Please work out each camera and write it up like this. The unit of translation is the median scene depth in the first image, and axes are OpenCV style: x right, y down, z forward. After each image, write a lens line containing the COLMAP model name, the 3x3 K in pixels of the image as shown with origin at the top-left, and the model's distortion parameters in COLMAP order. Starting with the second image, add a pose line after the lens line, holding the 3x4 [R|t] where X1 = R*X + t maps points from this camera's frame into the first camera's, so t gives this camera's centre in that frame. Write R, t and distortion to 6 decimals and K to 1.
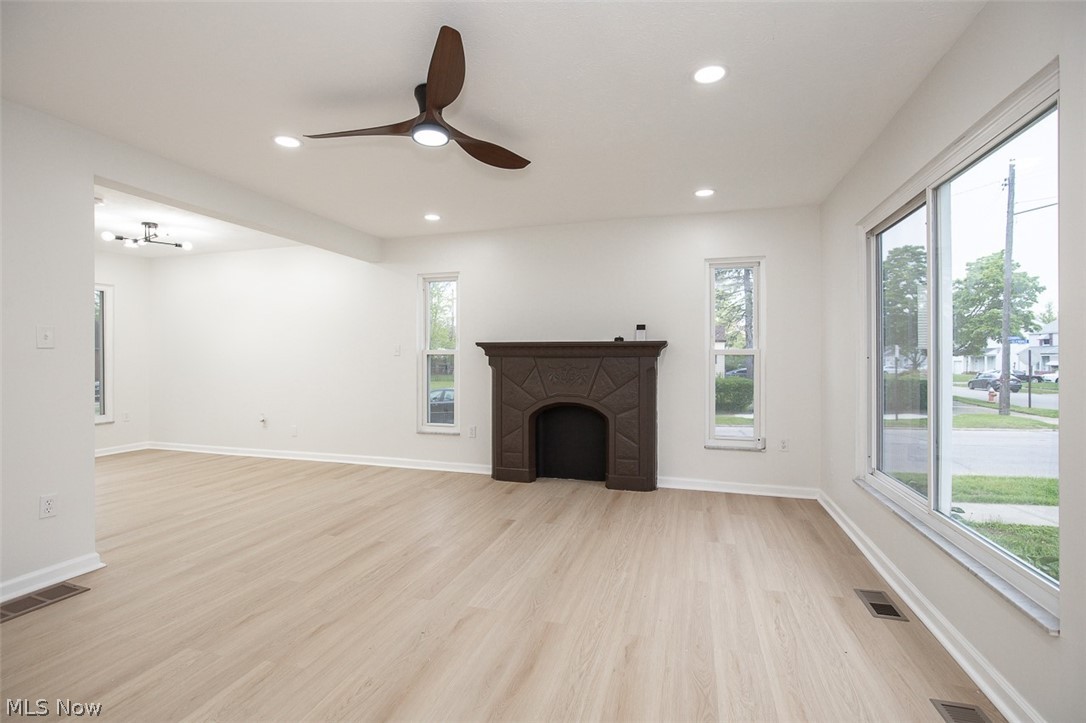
lens RADIAL K [[500.3, 0, 542.0], [0, 500.3, 354.8], [0, 0, 1]] dist [-0.005062, 0.000004]
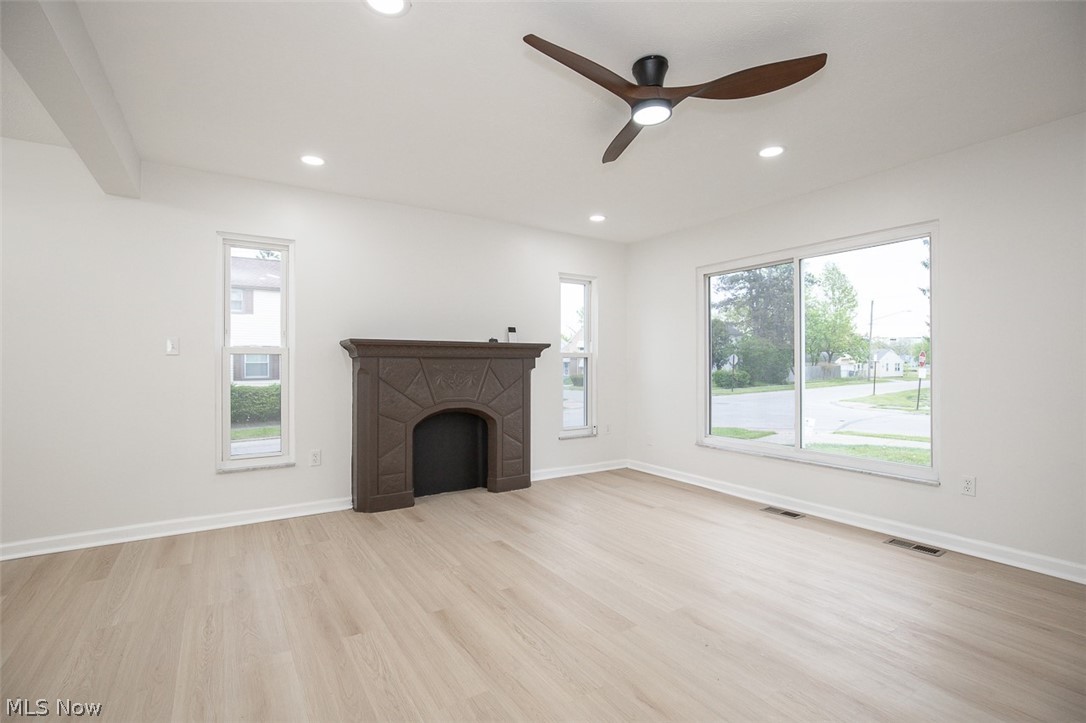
lens RADIAL K [[497.4, 0, 542.6], [0, 497.4, 364.5], [0, 0, 1]] dist [-0.006292, 0.000030]
pose [[0.641511, -0.002799, 0.767108, -0.566081], [-0.005589, 0.999950, 0.008322, 0.007976], [-0.767093, -0.009626, 0.641464, 0.311750]]
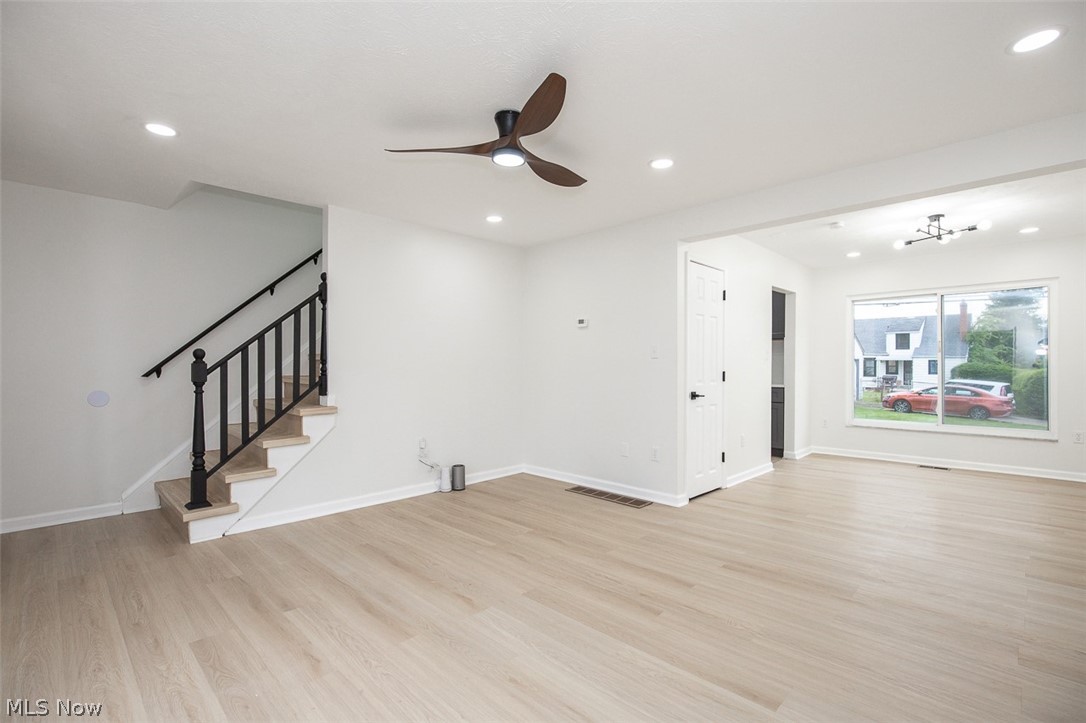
lens RADIAL K [[497.4, 0, 542.6], [0, 497.4, 364.5], [0, 0, 1]] dist [-0.006292, 0.000030]
pose [[-0.465898, -0.001136, -0.884837, 0.379931], [0.007015, 0.999963, -0.004977, 0.006928], [0.884810, -0.008526, -0.465873, 0.851323]]
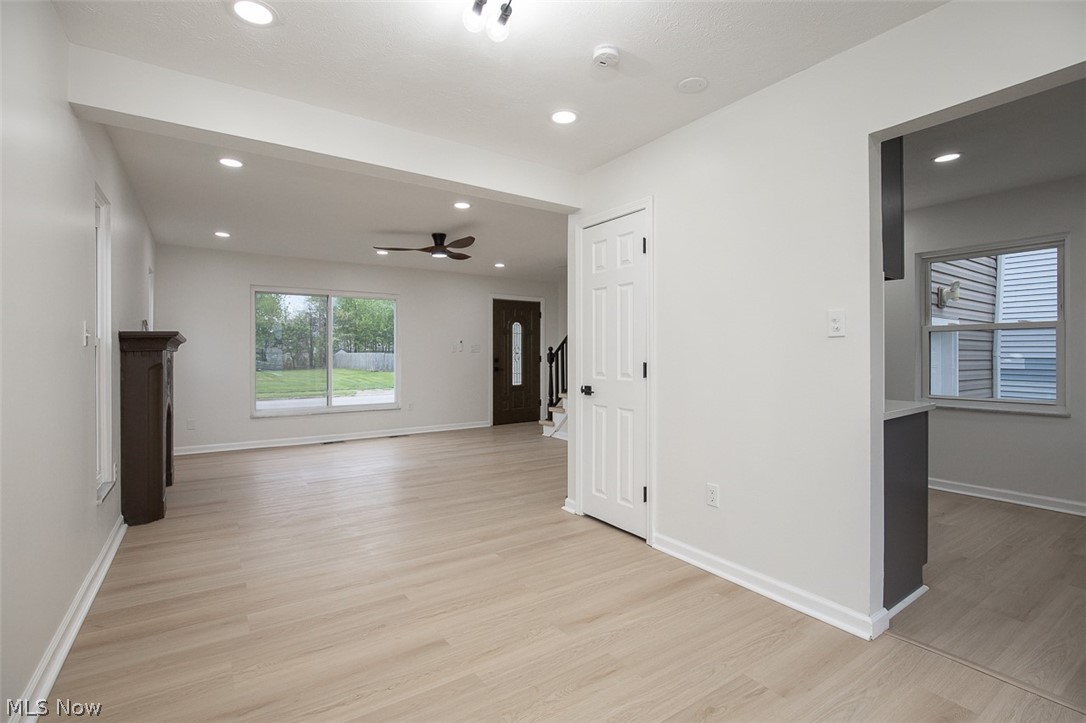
lens RADIAL K [[495.3, 0, 539.2], [0, 495.3, 361.3], [0, 0, 1]] dist [-0.002147, 0.000036]
pose [[-0.776352, -0.005350, 0.630276, -1.064258], [-0.002626, 0.999983, 0.005254, 0.015004], [-0.630294, 0.002424, -0.776353, 1.322610]]
